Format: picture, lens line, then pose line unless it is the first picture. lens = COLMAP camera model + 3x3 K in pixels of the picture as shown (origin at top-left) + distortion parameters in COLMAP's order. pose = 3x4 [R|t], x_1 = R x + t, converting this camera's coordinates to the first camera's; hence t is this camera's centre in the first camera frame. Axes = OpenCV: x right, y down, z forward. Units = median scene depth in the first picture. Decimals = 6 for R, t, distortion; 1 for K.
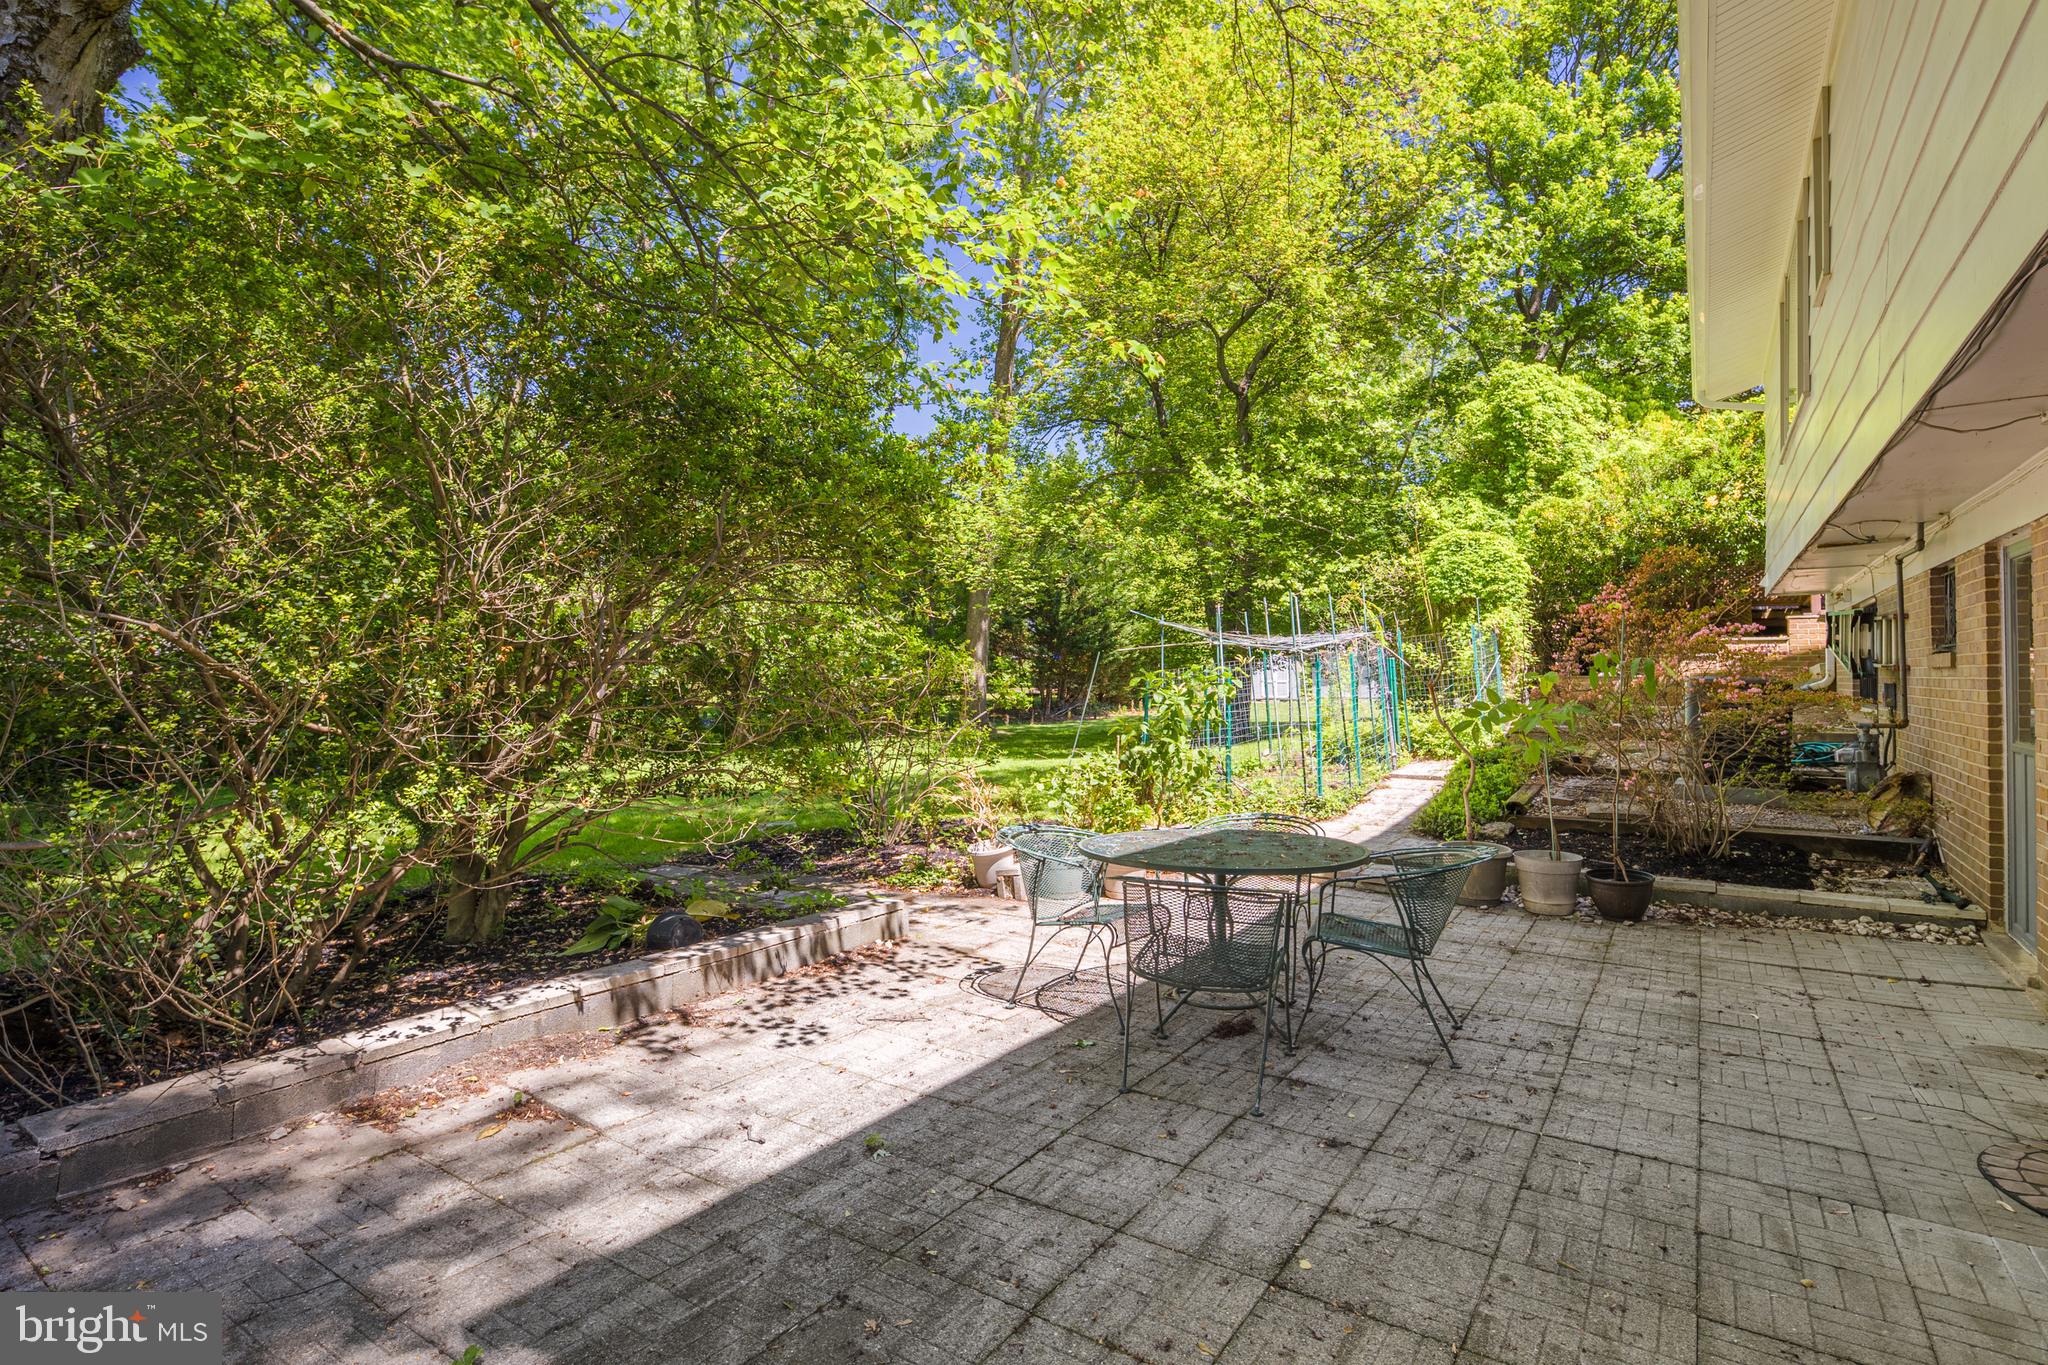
lens RADIAL K [[989.6, 0, 1024.0], [0, 989.6, 682.5], [0, 0, 1]] dist [0.014567, -0.011172]
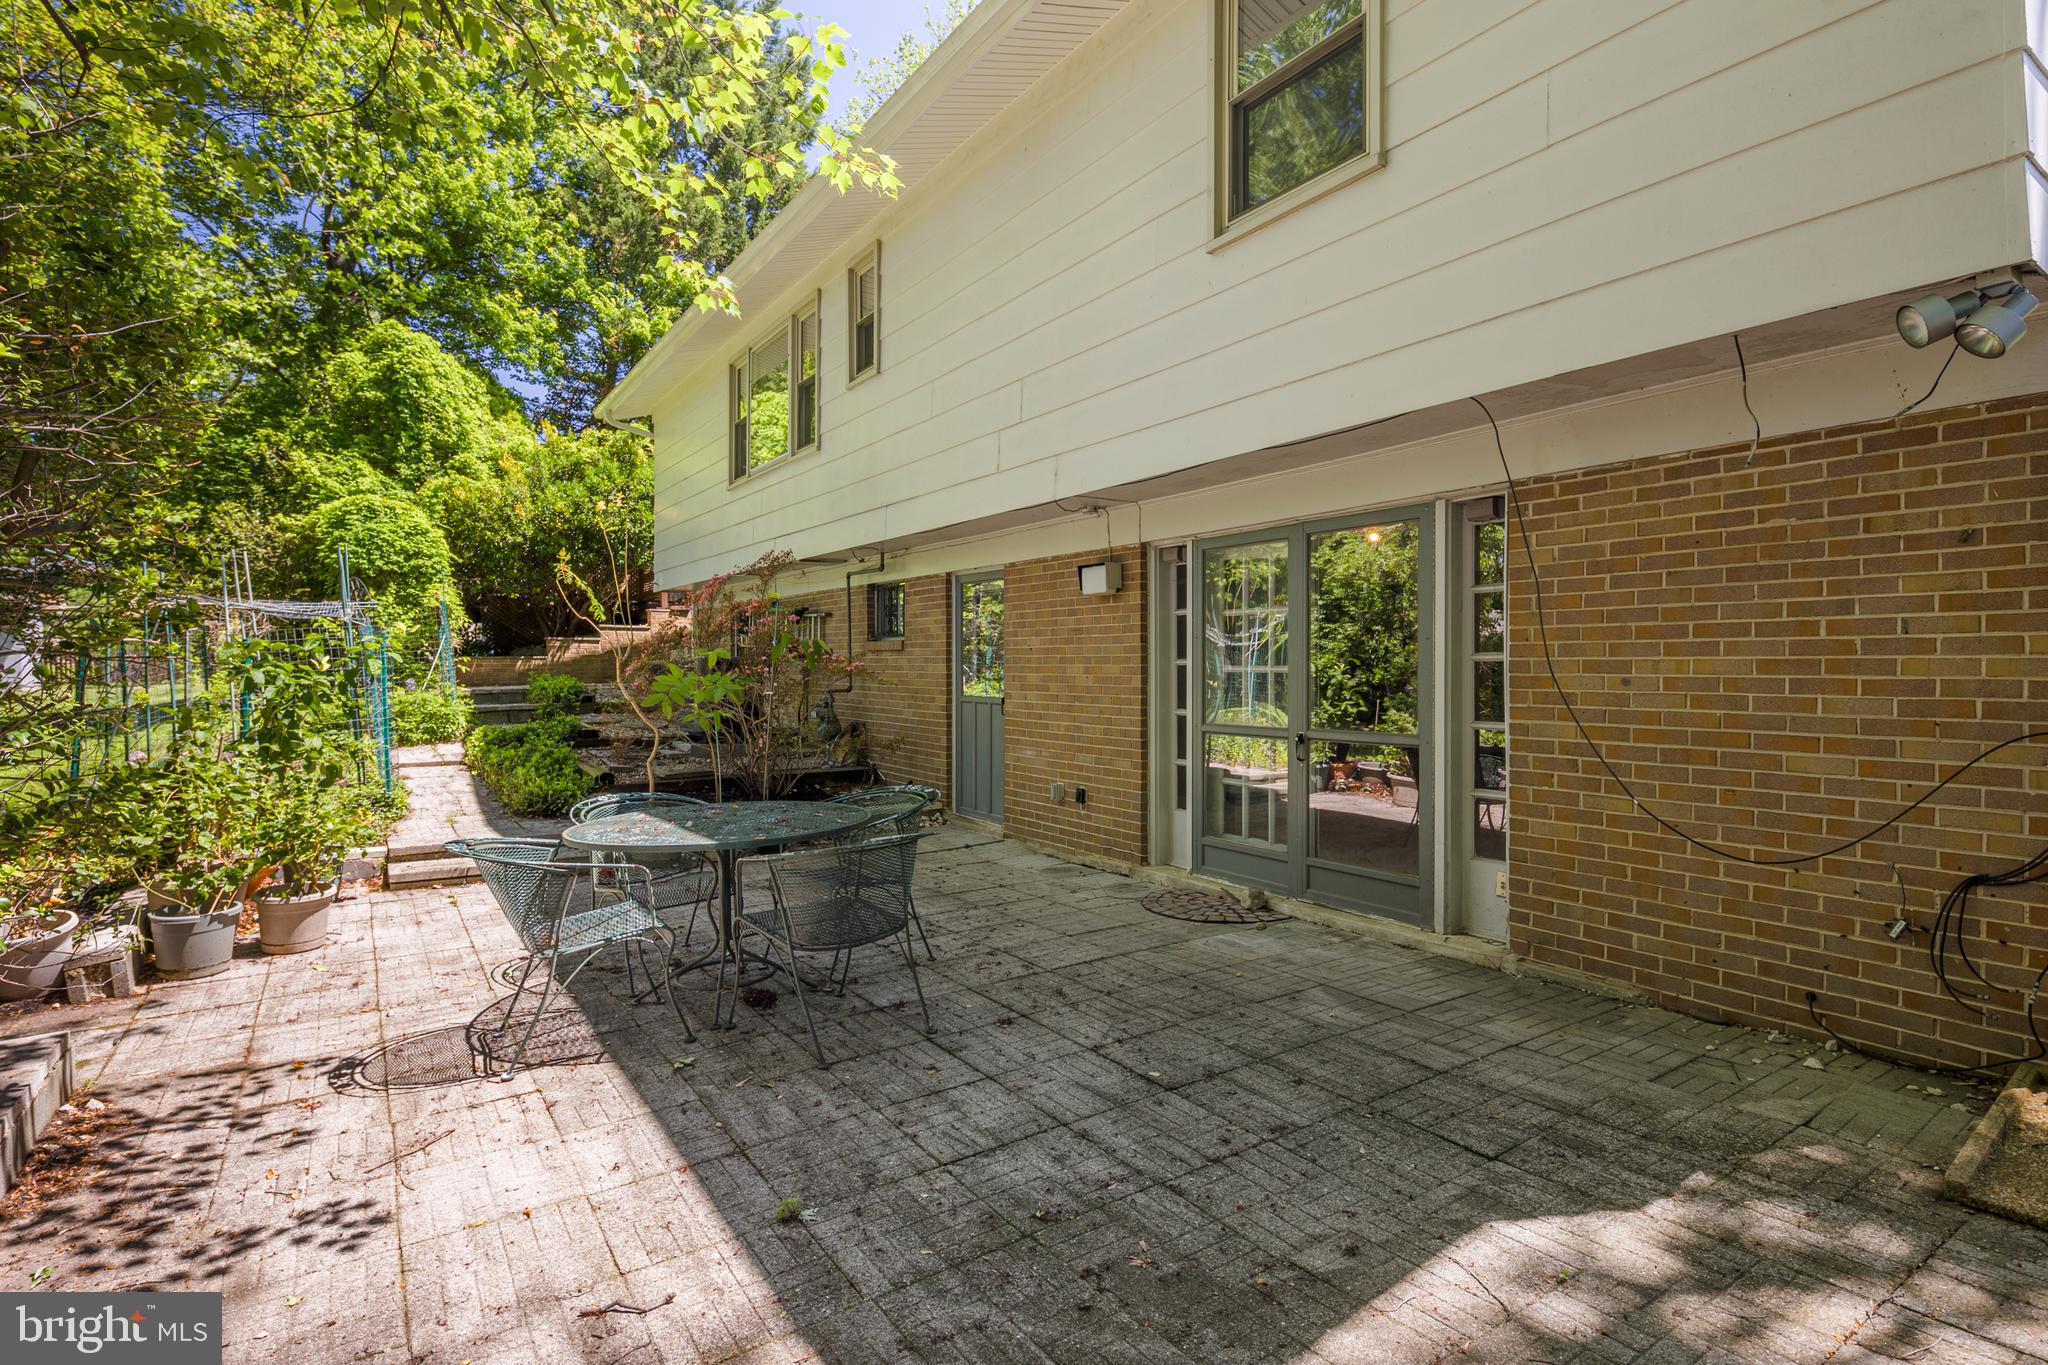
lens RADIAL K [[987.9, 0, 1024.0], [0, 987.9, 682.5], [0, 0, 1]] dist [-0.013294, -0.001028]
pose [[0.373771, -0.014120, 0.927414, -0.581272], [0.001774, 0.999893, 0.014509, 0.020142], [-0.927520, -0.003778, 0.373756, 0.381929]]
